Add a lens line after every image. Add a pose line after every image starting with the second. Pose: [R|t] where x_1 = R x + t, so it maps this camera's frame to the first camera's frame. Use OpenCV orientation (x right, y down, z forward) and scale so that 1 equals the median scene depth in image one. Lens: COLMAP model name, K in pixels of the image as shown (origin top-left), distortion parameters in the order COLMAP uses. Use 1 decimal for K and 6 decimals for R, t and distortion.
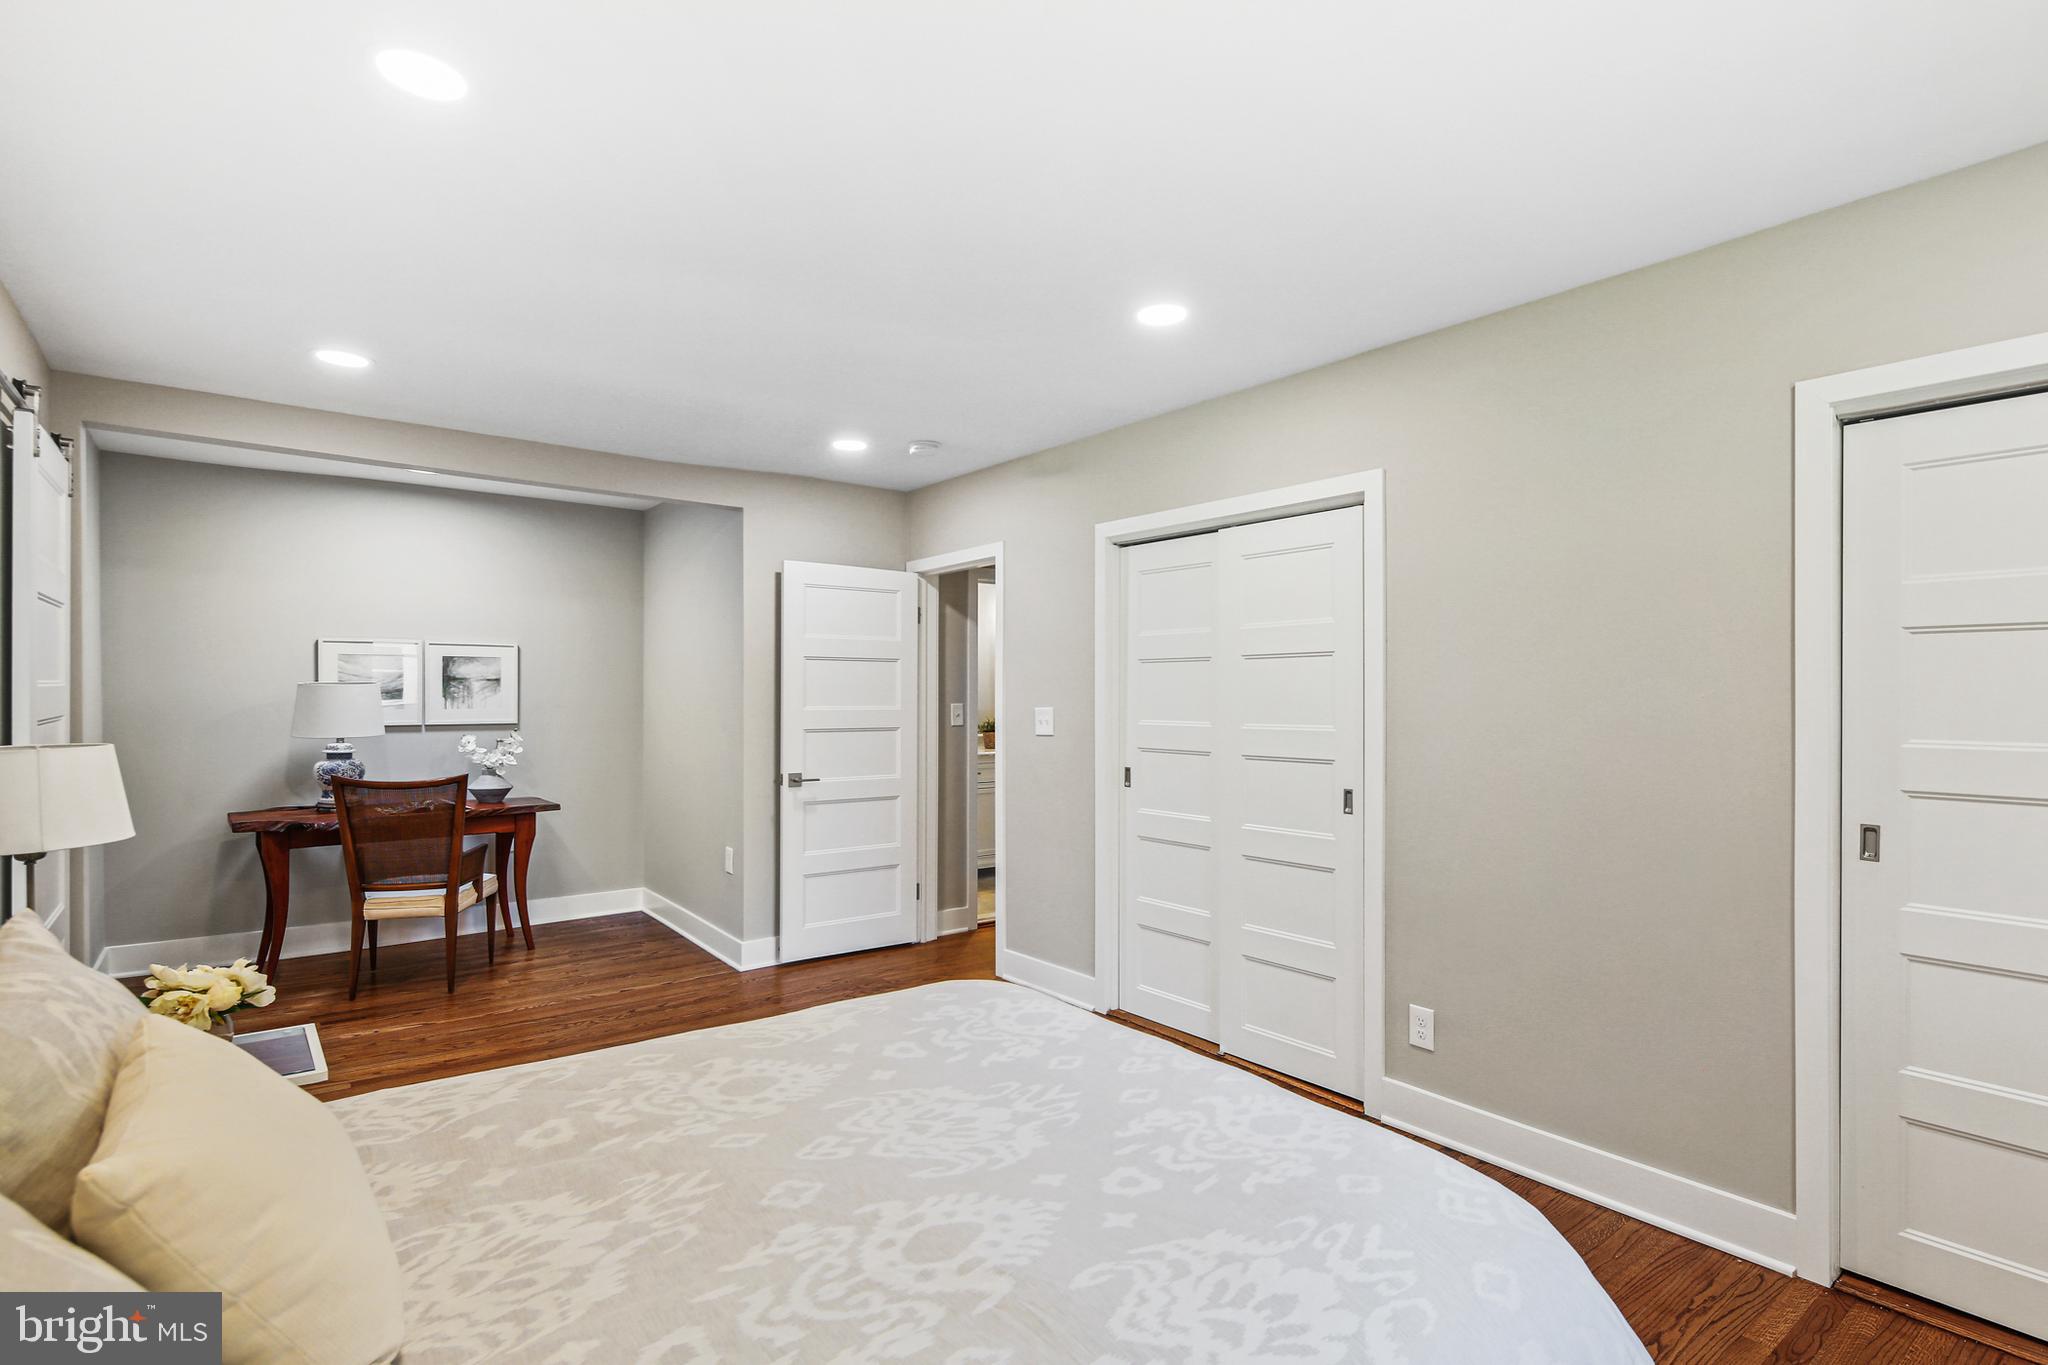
lens RADIAL K [[1012.7, 0, 1030.3], [0, 1012.7, 694.0], [0, 0, 1]] dist [0.011732, -0.009234]
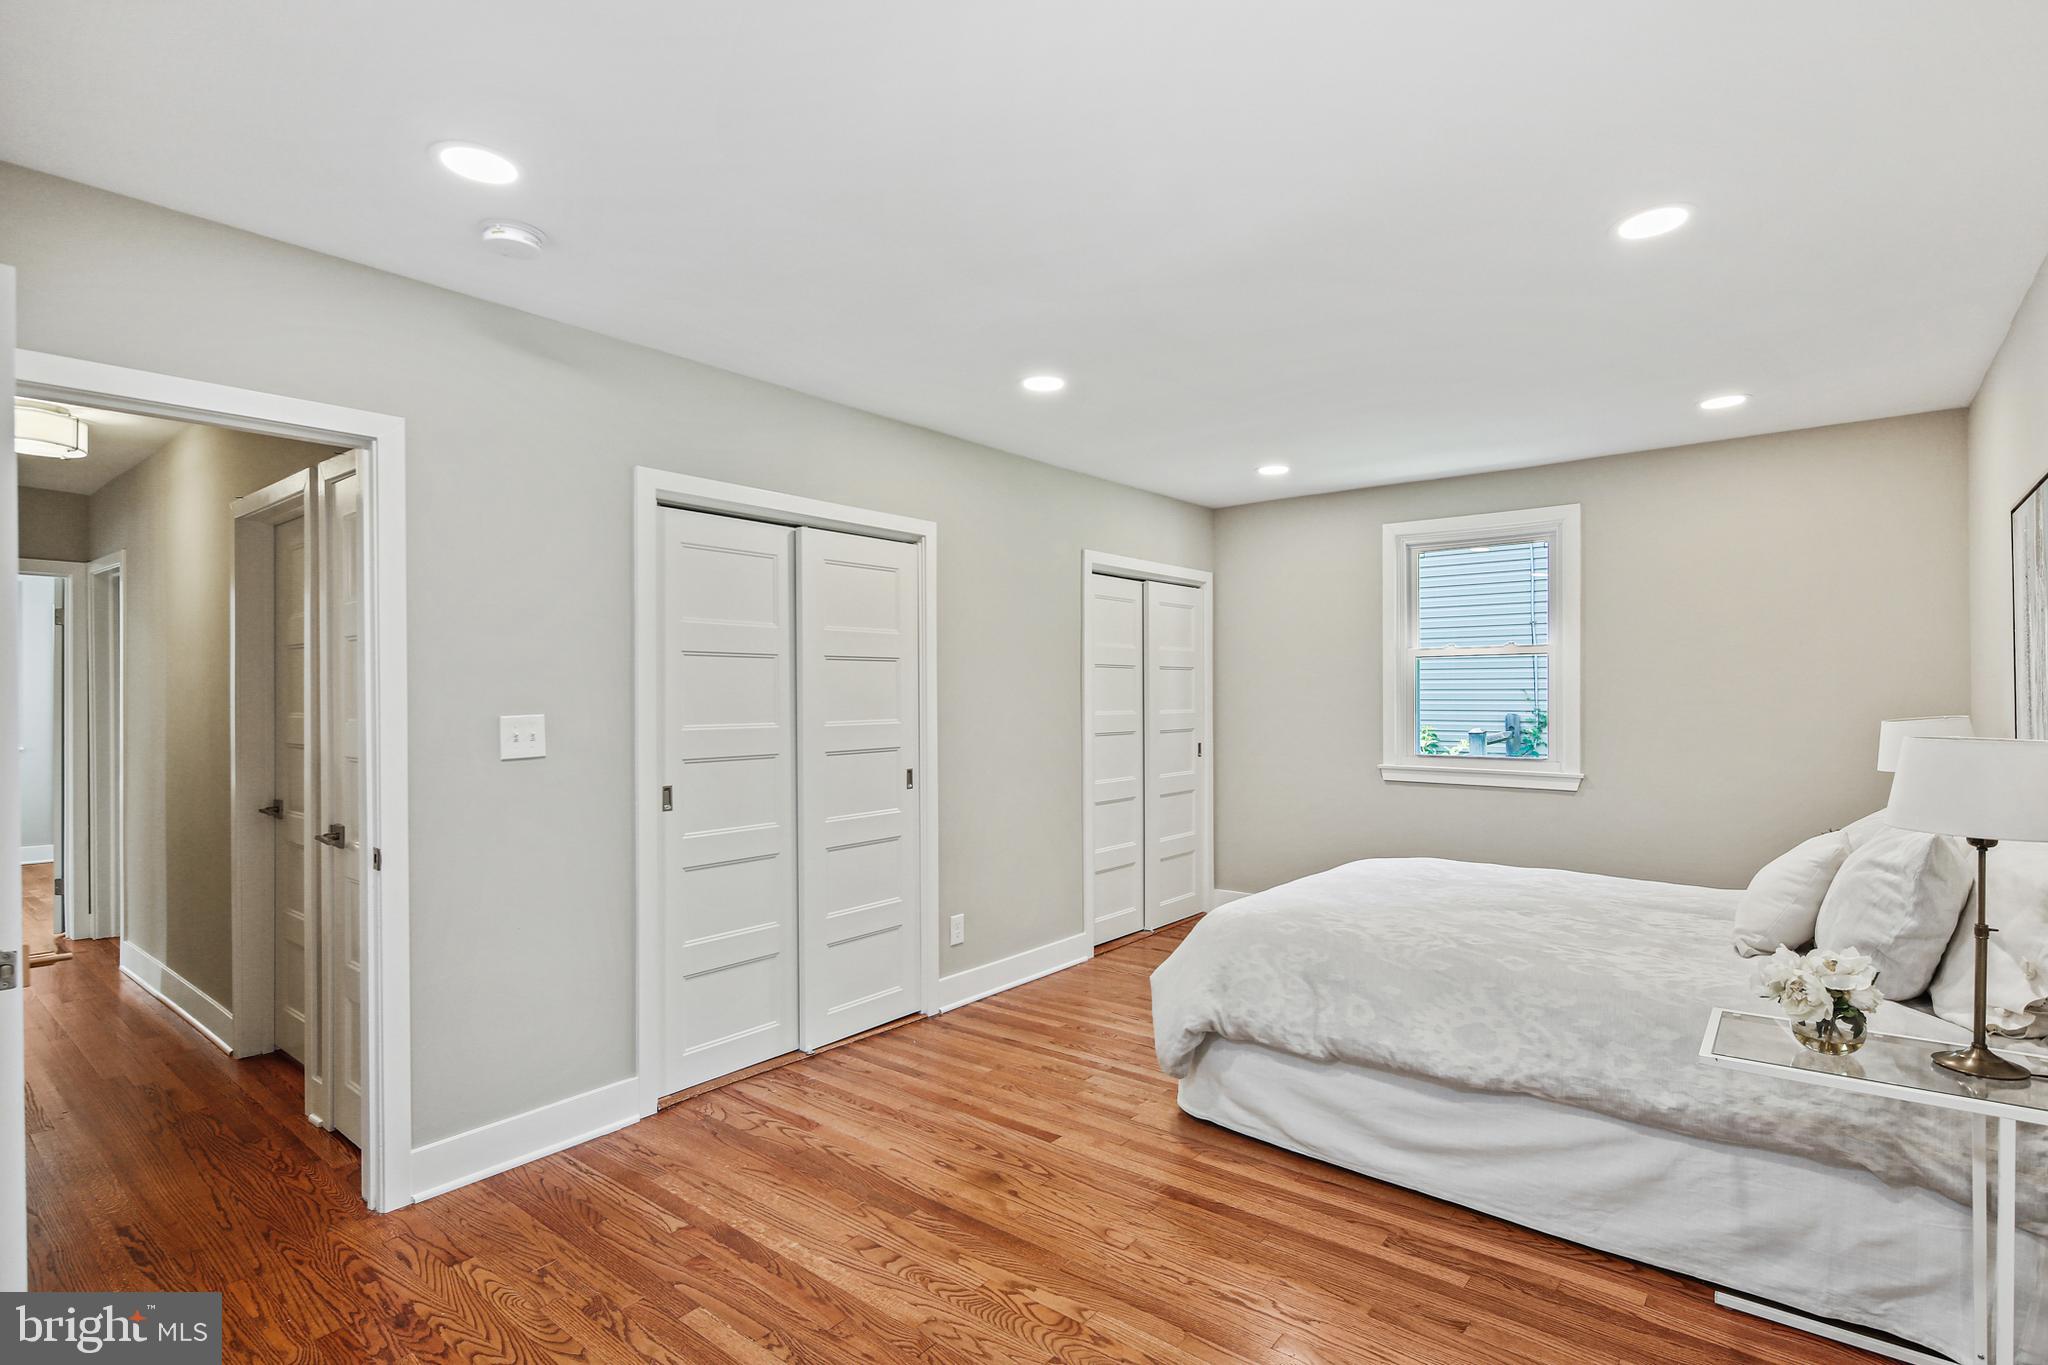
lens RADIAL K [[991.1, 0, 1019.9], [0, 991.1, 686.5], [0, 0, 1]] dist [0.001589, -0.002068]
pose [[-0.231387, -0.001580, 0.972861, -0.910974], [-0.005927, 0.999982, 0.000214, -0.008614], [-0.972844, -0.005716, -0.231392, 1.158886]]
